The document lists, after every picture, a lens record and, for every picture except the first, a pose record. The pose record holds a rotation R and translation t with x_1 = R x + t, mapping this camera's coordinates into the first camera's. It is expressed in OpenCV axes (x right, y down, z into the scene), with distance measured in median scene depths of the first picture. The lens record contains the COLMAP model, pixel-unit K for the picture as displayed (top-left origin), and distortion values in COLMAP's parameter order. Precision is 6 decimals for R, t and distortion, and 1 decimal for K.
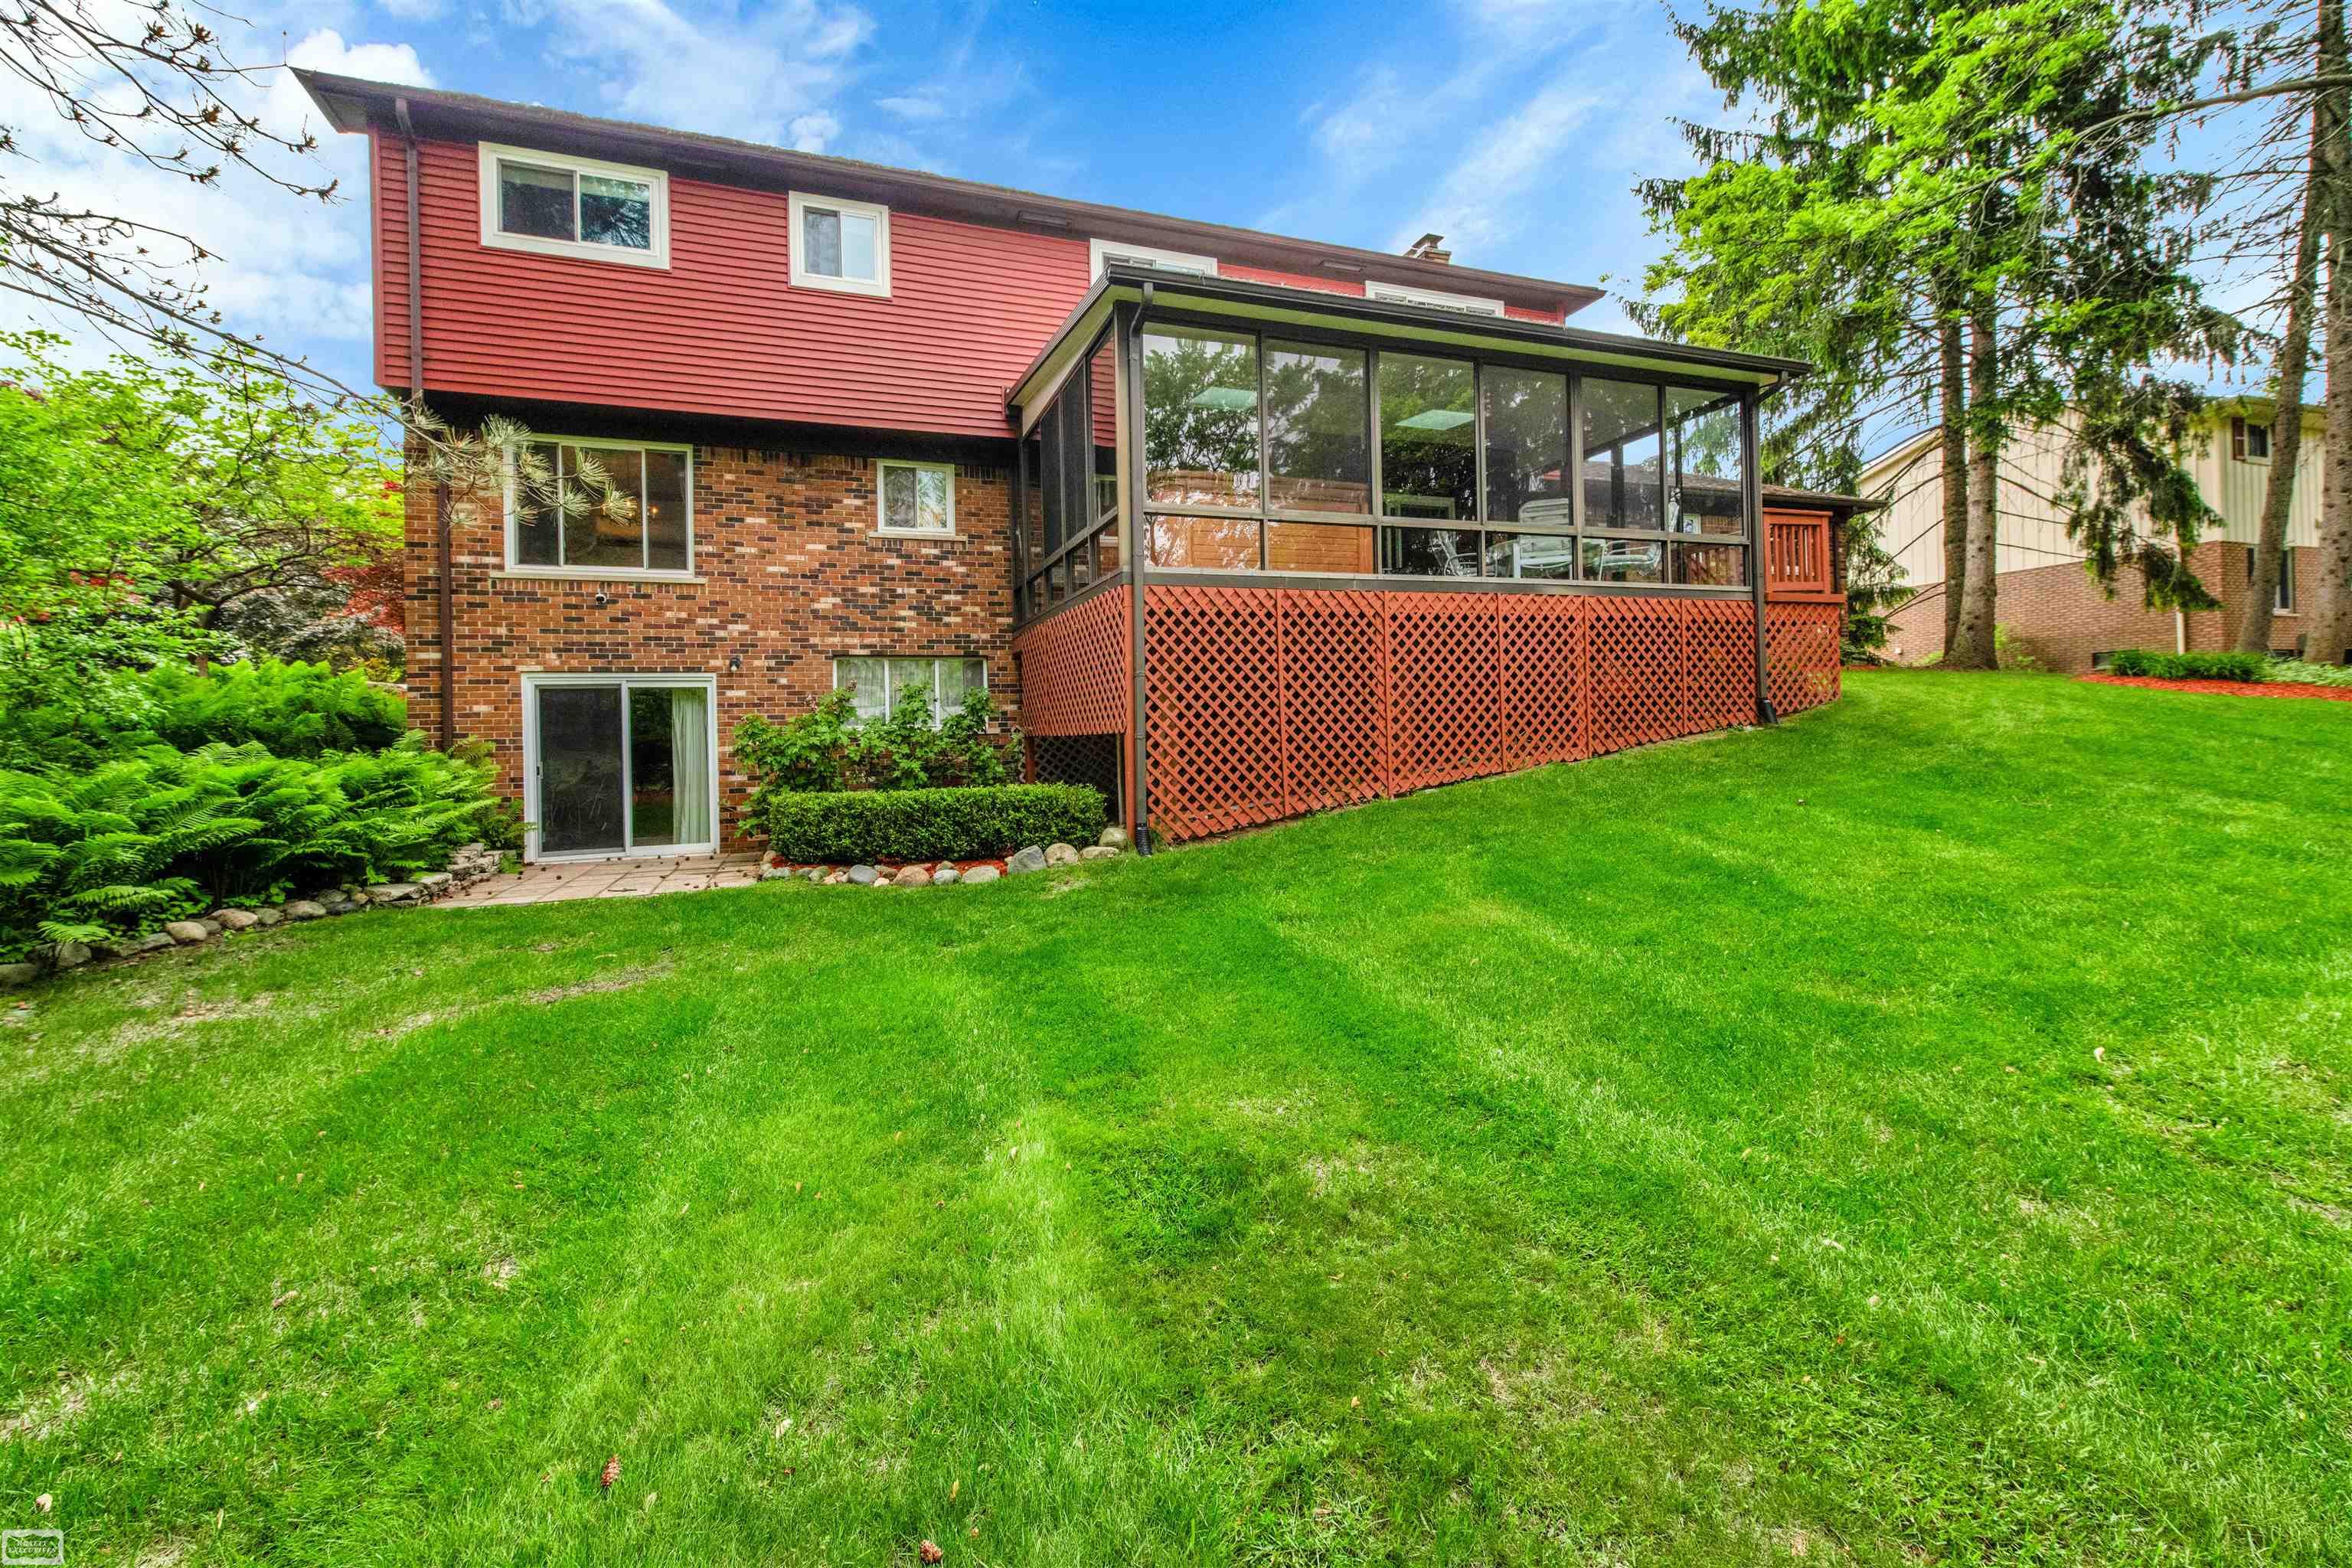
lens RADIAL K [[973.5, 0, 1151.6], [0, 973.5, 780.9], [0, 0, 1]] dist [0.011594, -0.002989]
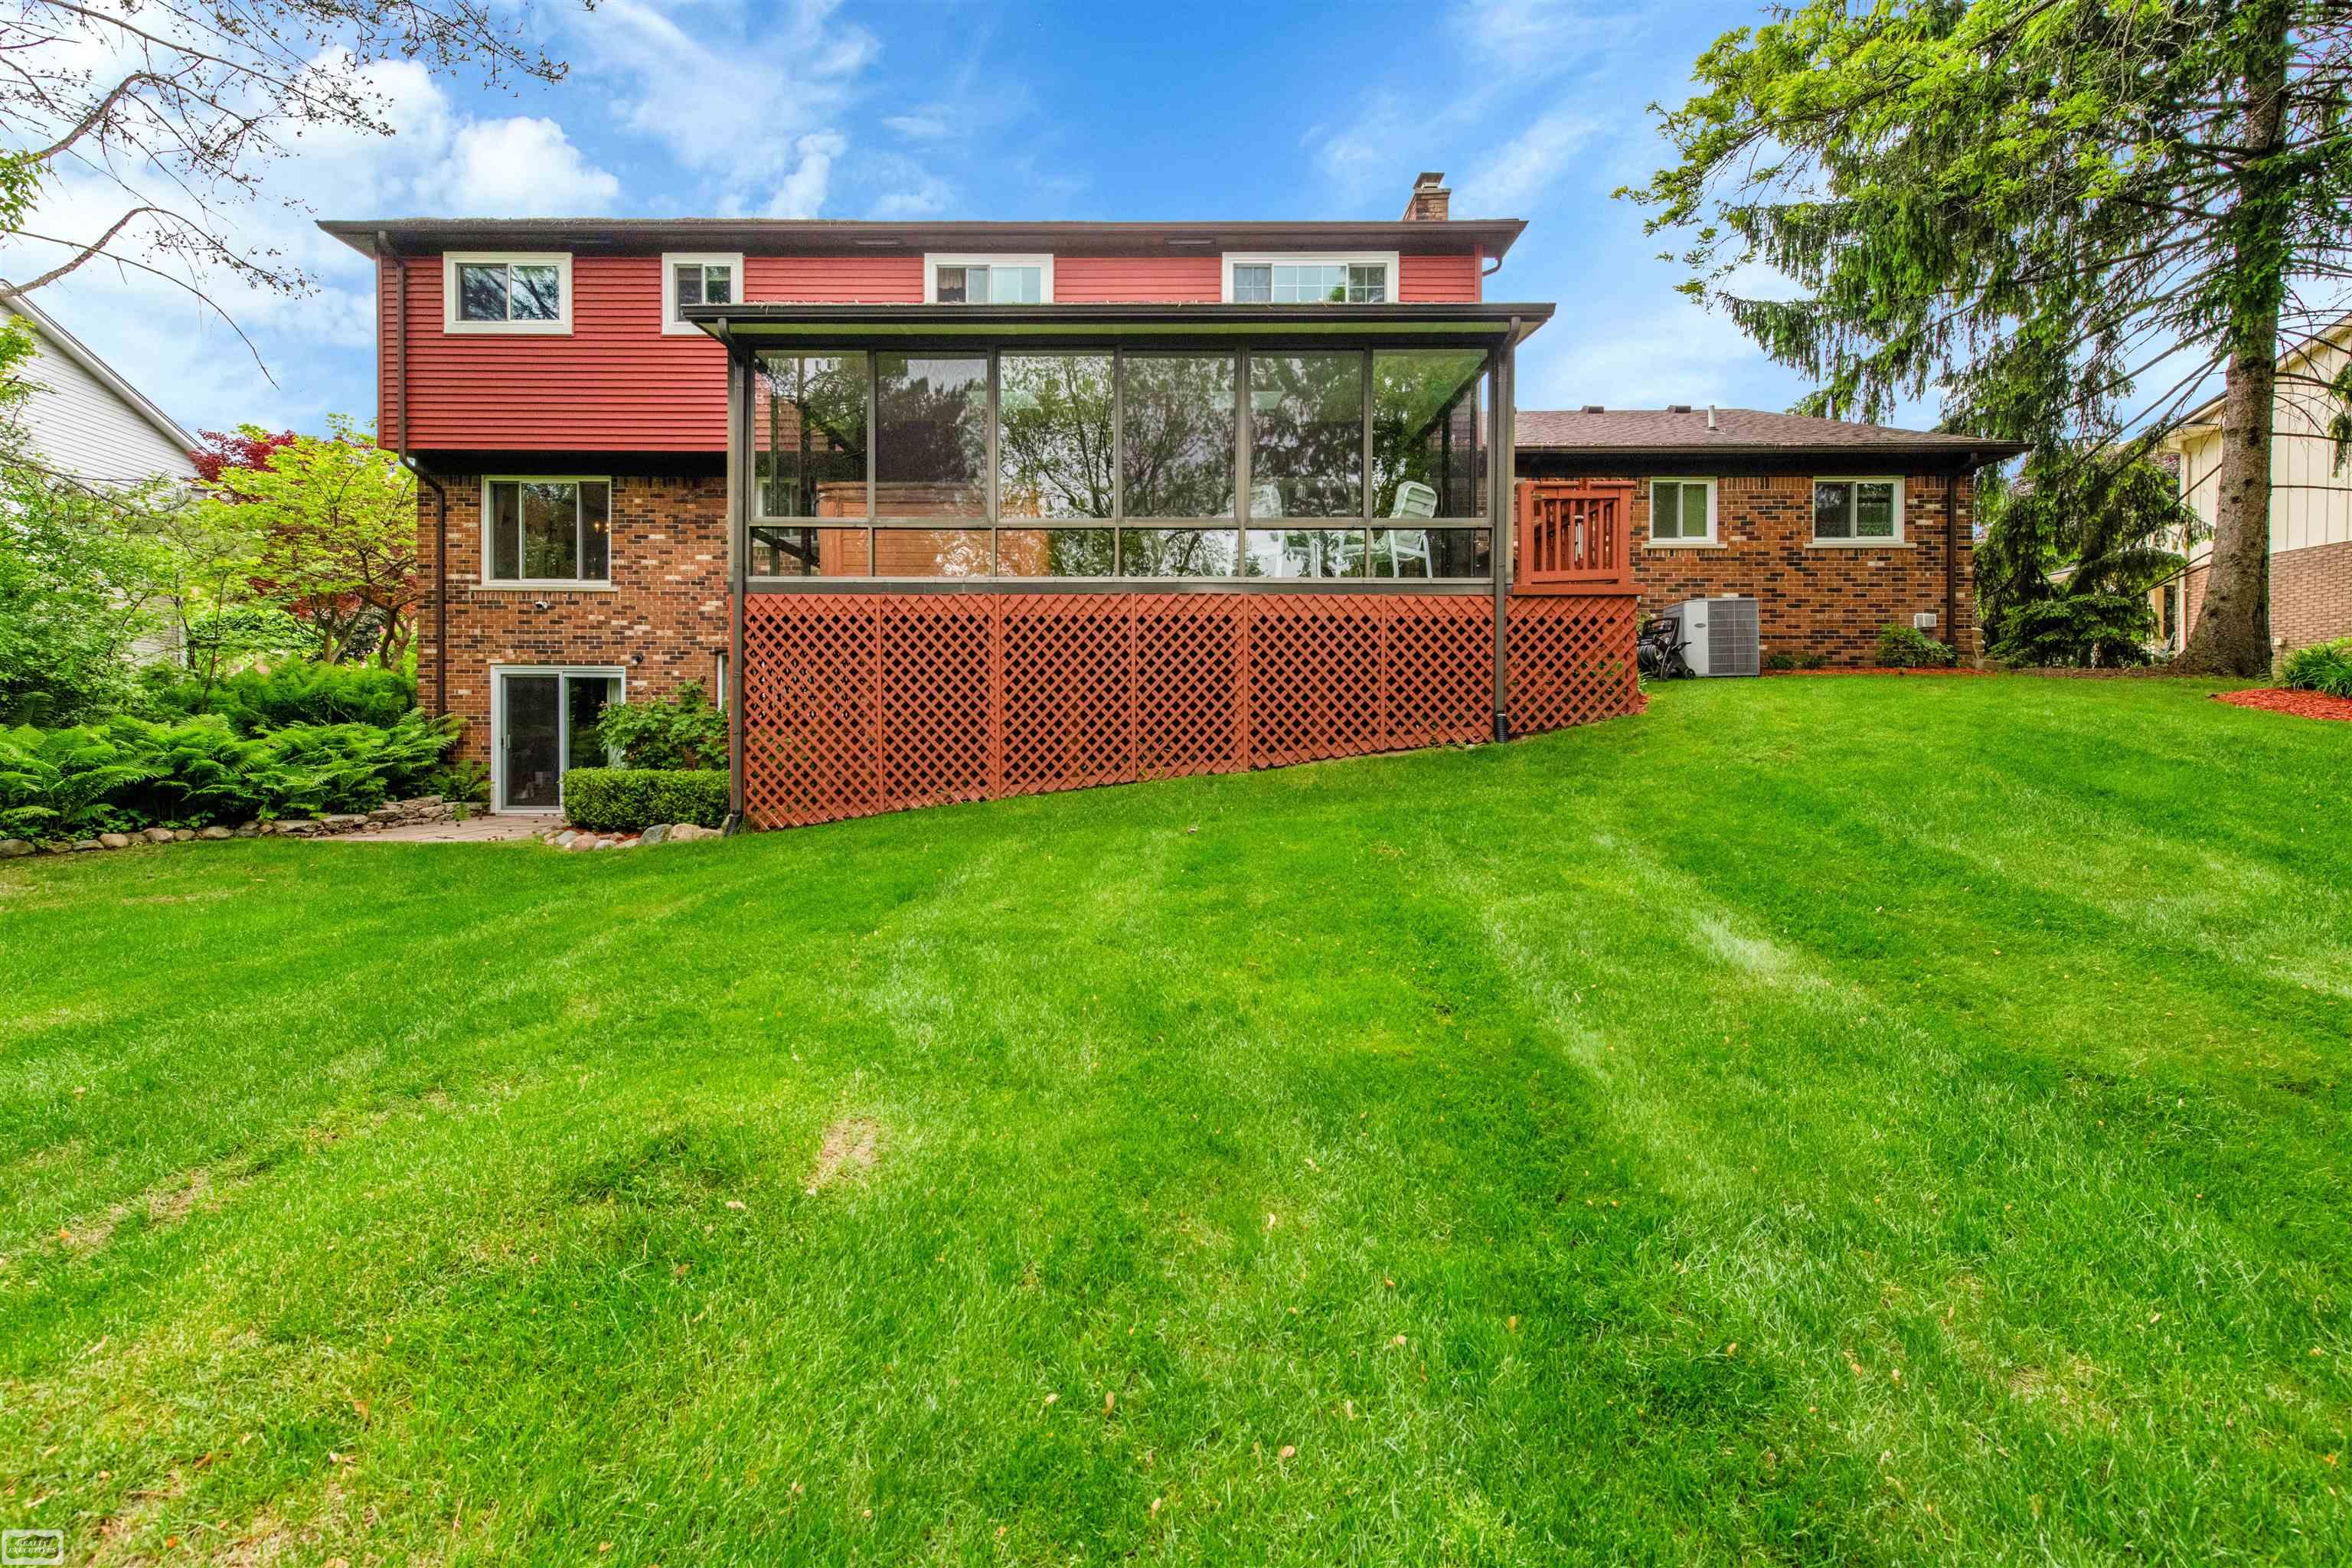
lens RADIAL K [[973.5, 0, 1150.7], [0, 973.5, 791.3], [0, 0, 1]] dist [0.011594, -0.002989]
pose [[0.932376, 0.056981, -0.356970, 0.641291], [-0.046955, 0.998223, 0.036698, -0.032377], [0.358427, -0.017455, 0.933395, 0.109931]]
